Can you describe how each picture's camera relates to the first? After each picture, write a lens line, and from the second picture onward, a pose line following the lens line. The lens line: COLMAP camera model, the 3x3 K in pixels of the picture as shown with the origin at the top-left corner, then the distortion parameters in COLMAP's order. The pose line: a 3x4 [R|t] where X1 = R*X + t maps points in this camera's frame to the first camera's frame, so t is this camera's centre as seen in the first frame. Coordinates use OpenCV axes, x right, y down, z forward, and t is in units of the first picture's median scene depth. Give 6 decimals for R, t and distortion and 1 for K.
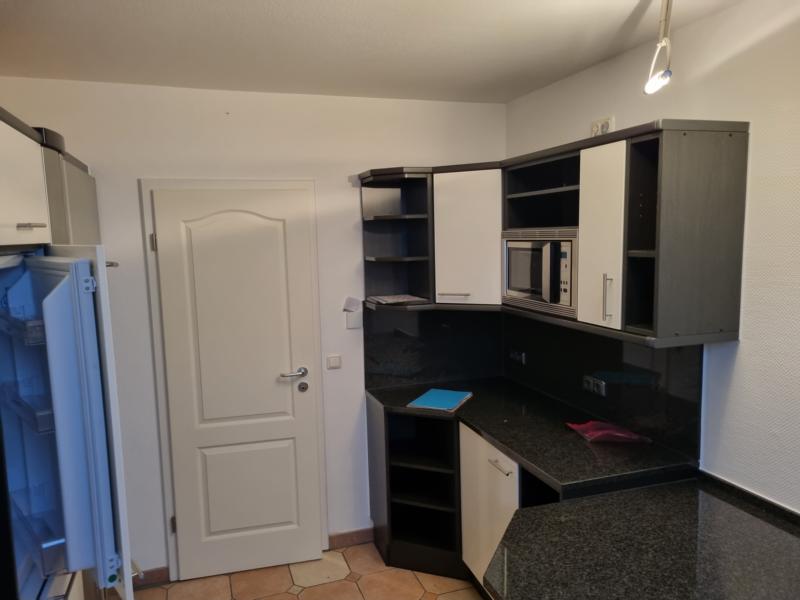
lens RADIAL K [[599.3, 0, 400.4], [0, 599.3, 309.7], [0, 0, 1]] dist [0.051808, -0.001054]
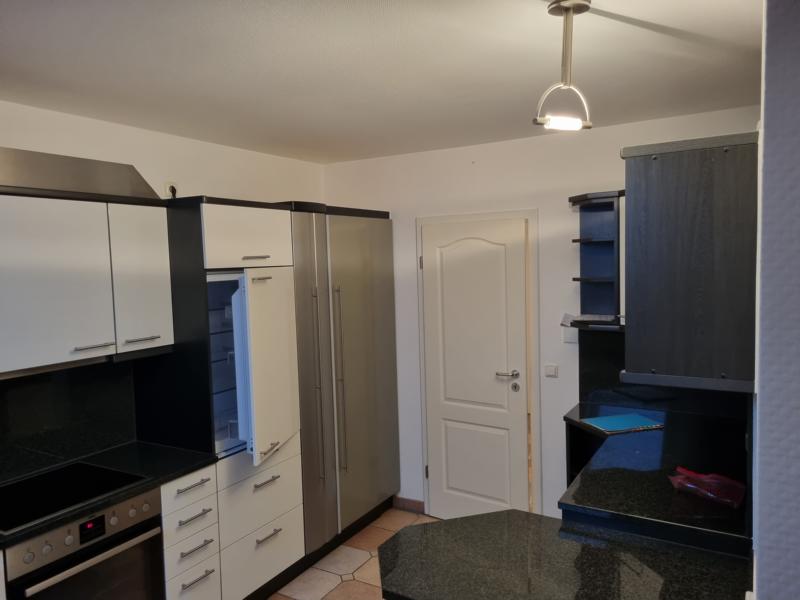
lens RADIAL K [[596.4, 0, 400.0], [0, 596.4, 300.0], [0, 0, 1]] dist [0.046489, -0.029643]
pose [[0.651741, 0.056577, -0.756329, 0.570314], [-0.082700, 0.996569, 0.003285, -0.024864], [0.753919, 0.060407, 0.654184, 0.066329]]
